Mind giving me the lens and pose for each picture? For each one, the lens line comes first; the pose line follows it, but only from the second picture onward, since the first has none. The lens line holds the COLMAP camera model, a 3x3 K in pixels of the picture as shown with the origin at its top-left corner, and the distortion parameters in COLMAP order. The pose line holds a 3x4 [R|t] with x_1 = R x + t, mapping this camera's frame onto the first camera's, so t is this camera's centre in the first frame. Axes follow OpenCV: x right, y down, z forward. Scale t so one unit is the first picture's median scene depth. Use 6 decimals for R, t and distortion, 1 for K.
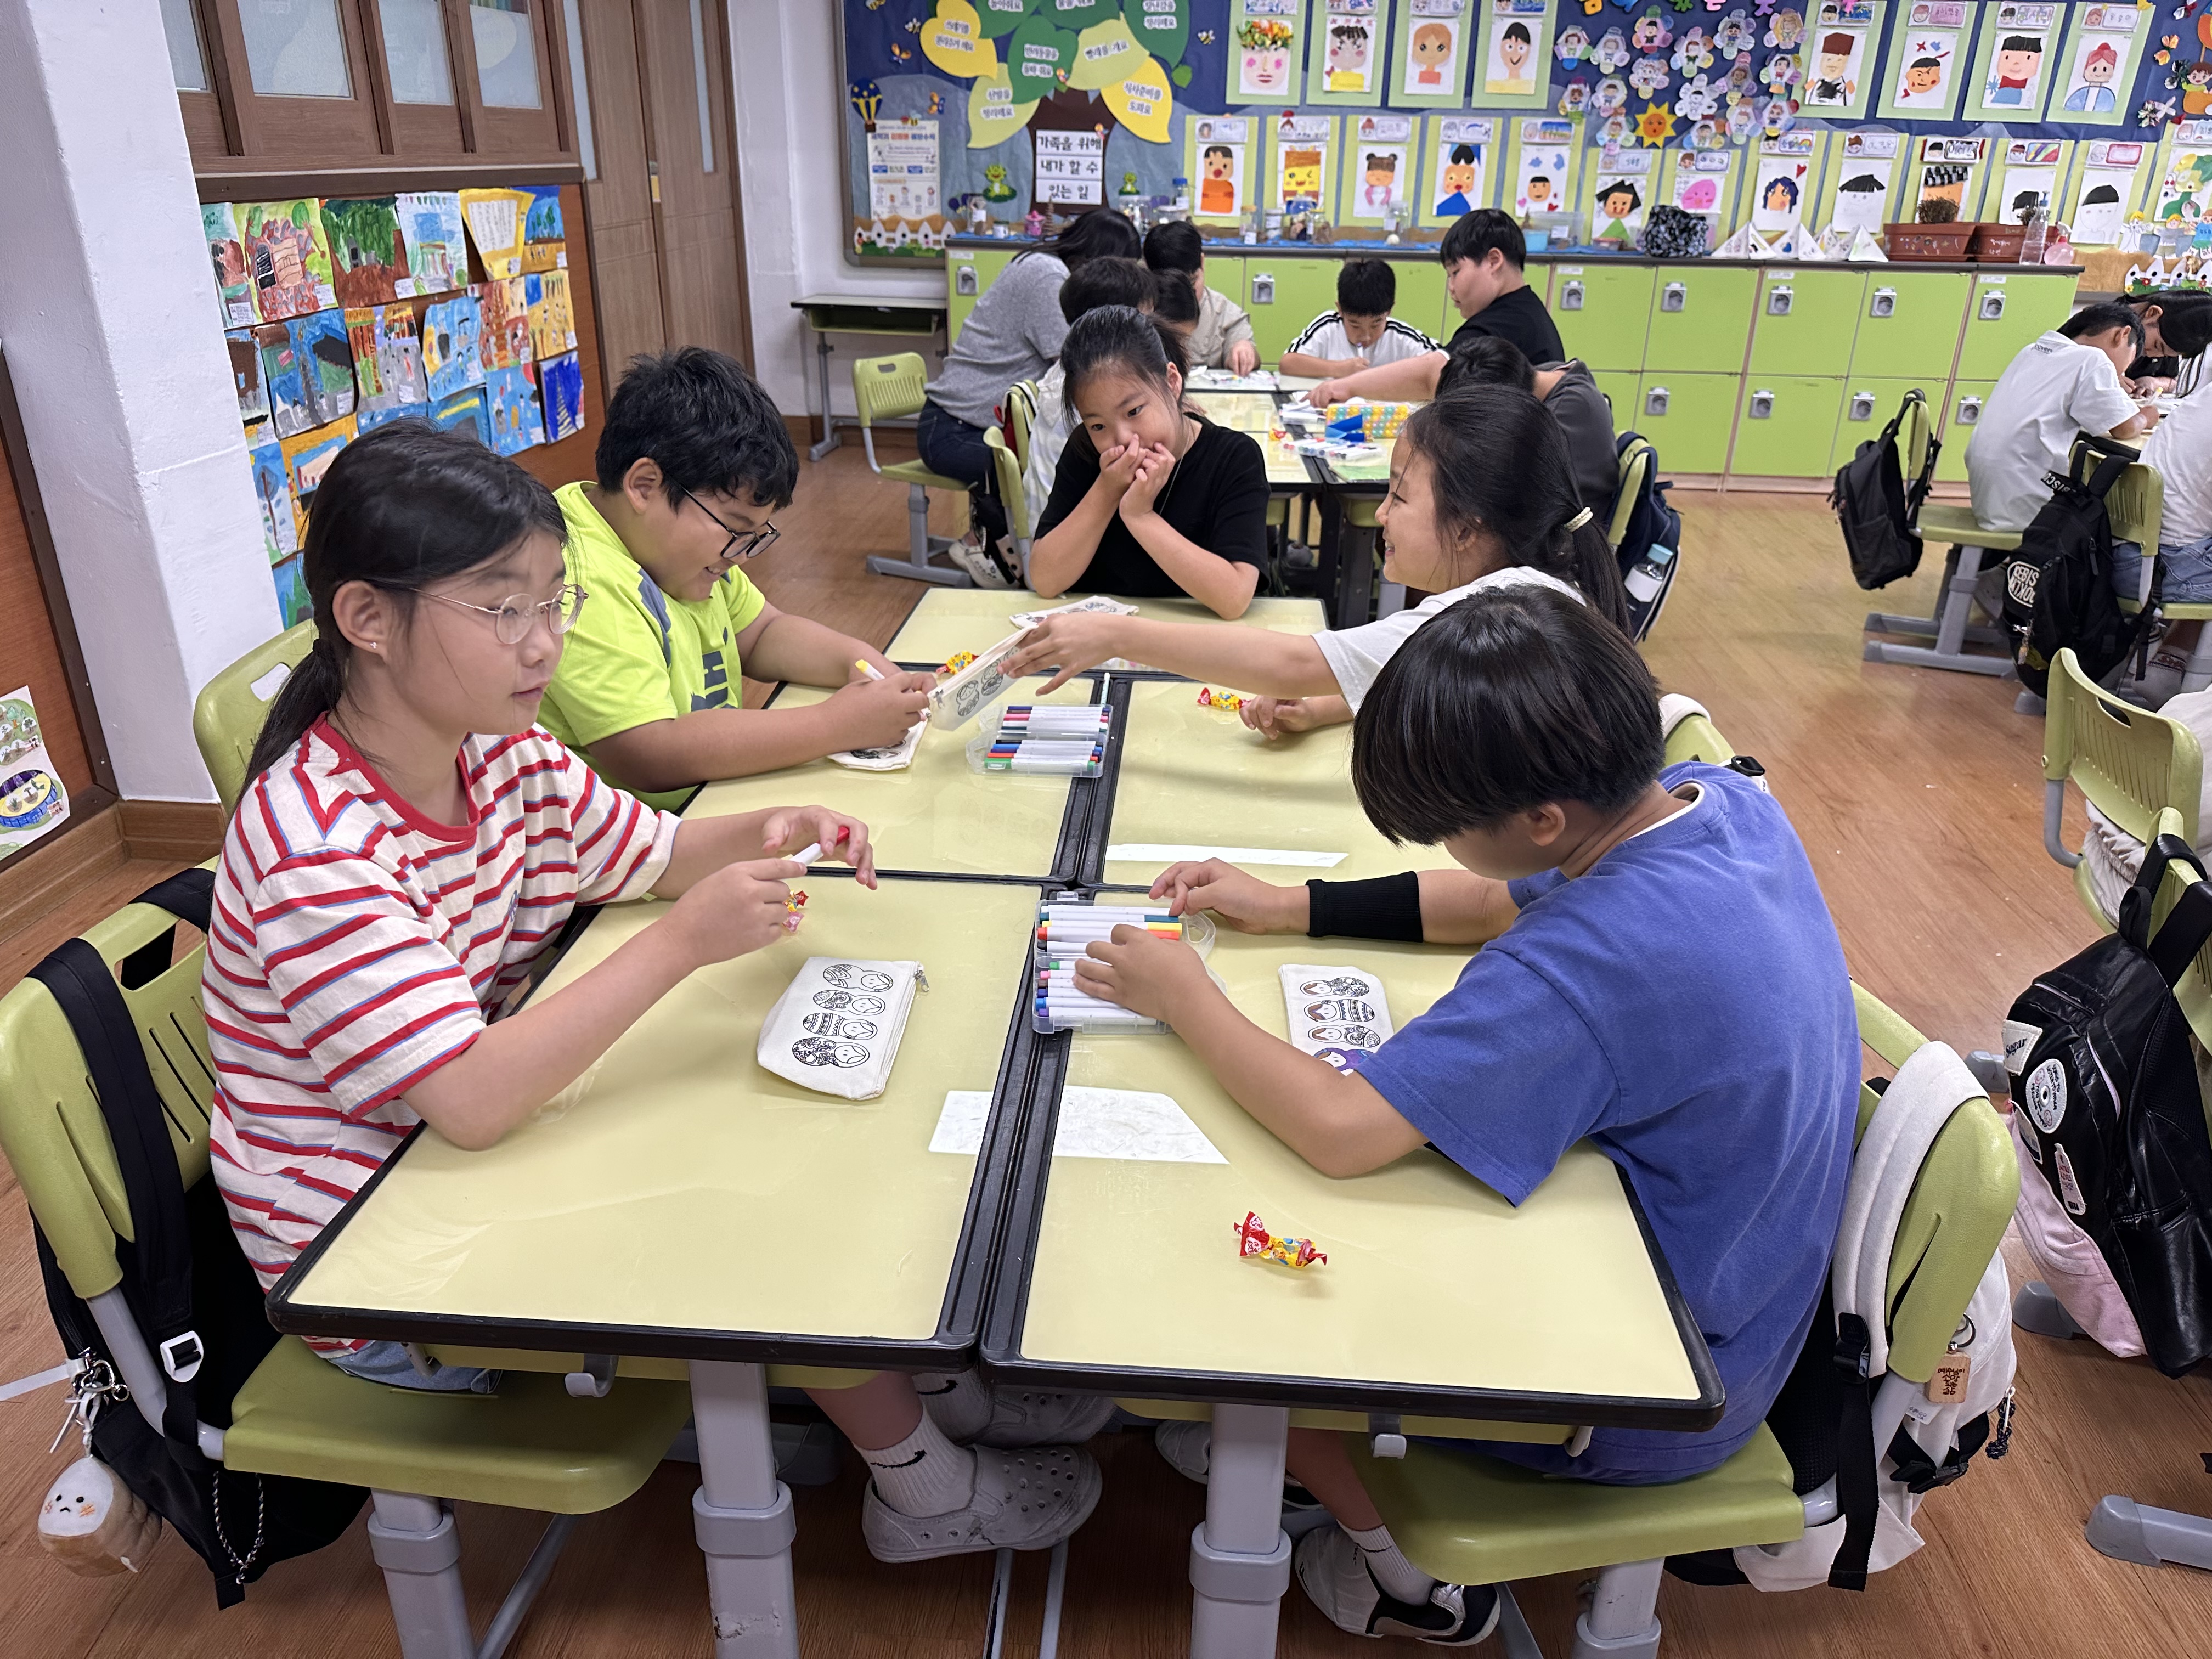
lens RADIAL K [[1555.7, 0, 1108.9], [0, 1555.7, 842.1], [0, 0, 1]] dist [-0.002872, -0.000066]
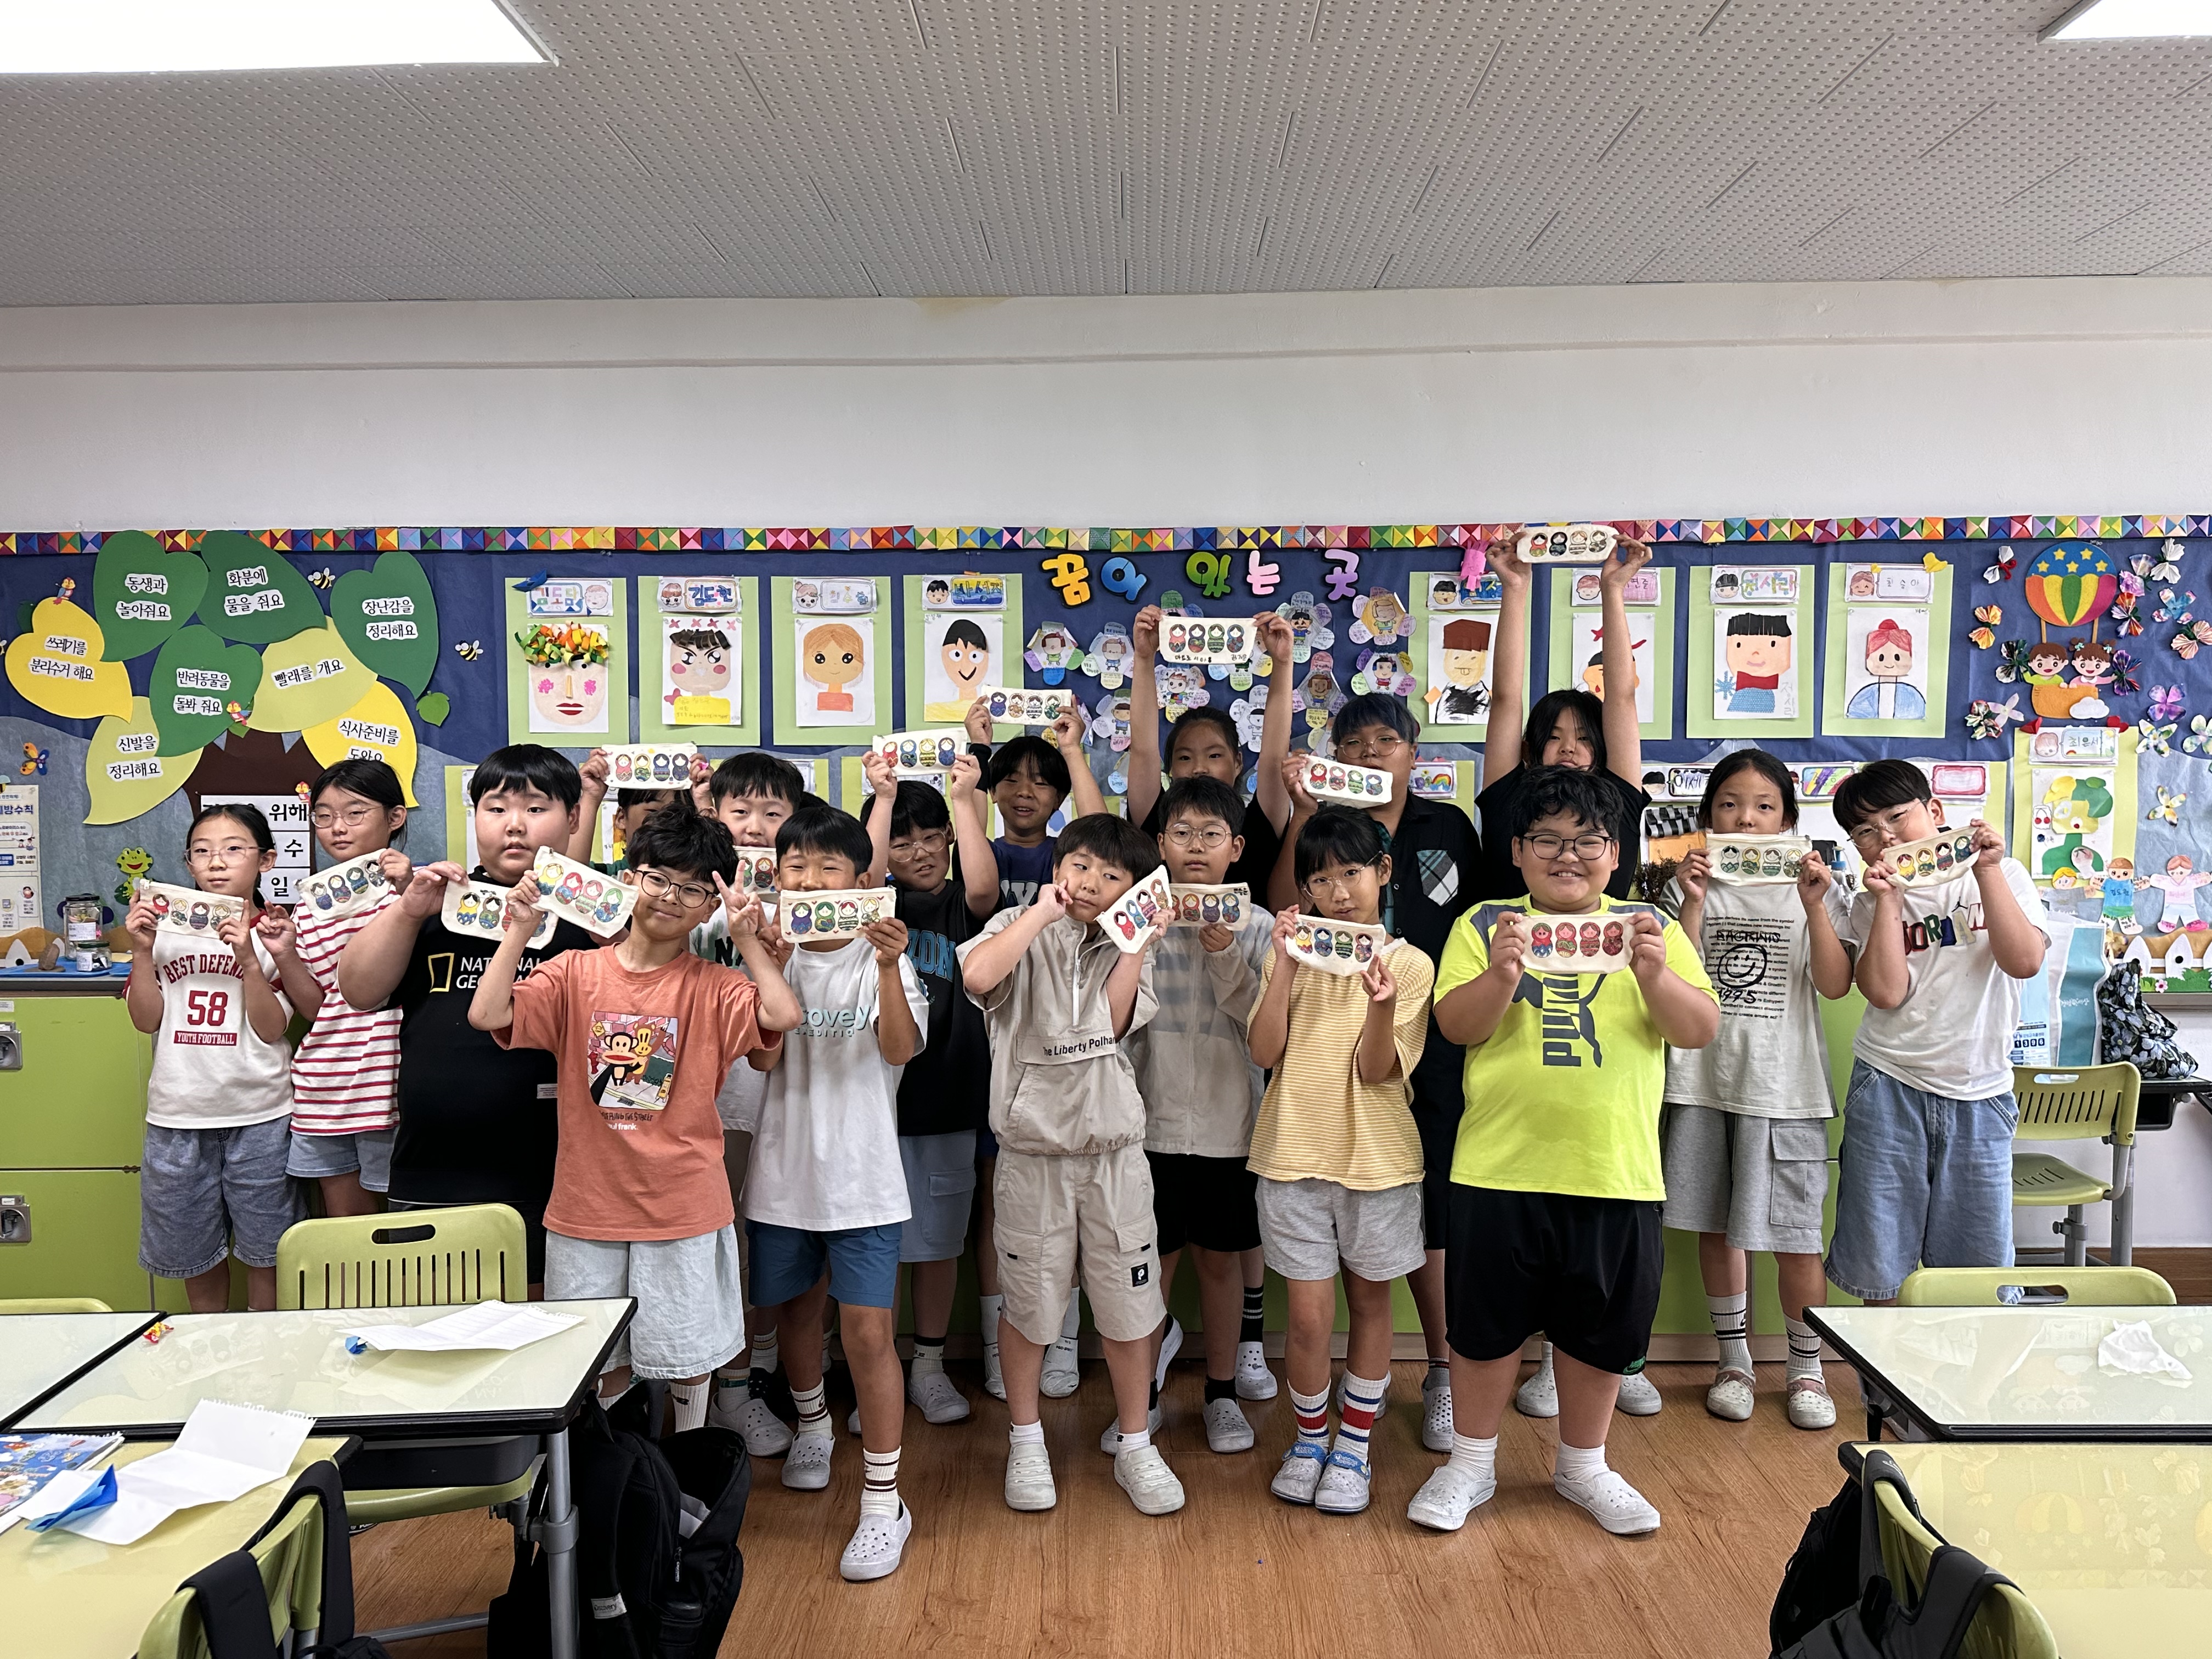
lens RADIAL K [[1734.8, 0, 1110.5], [0, 1734.8, 841.7], [0, 0, 1]] dist [0.086176, -0.002895]
pose [[0.948089, -0.037259, 0.315814, 0.095094], [0.156145, 0.919693, -0.360255, -0.183657], [-0.277029, 0.390866, 0.877769, 0.405860]]
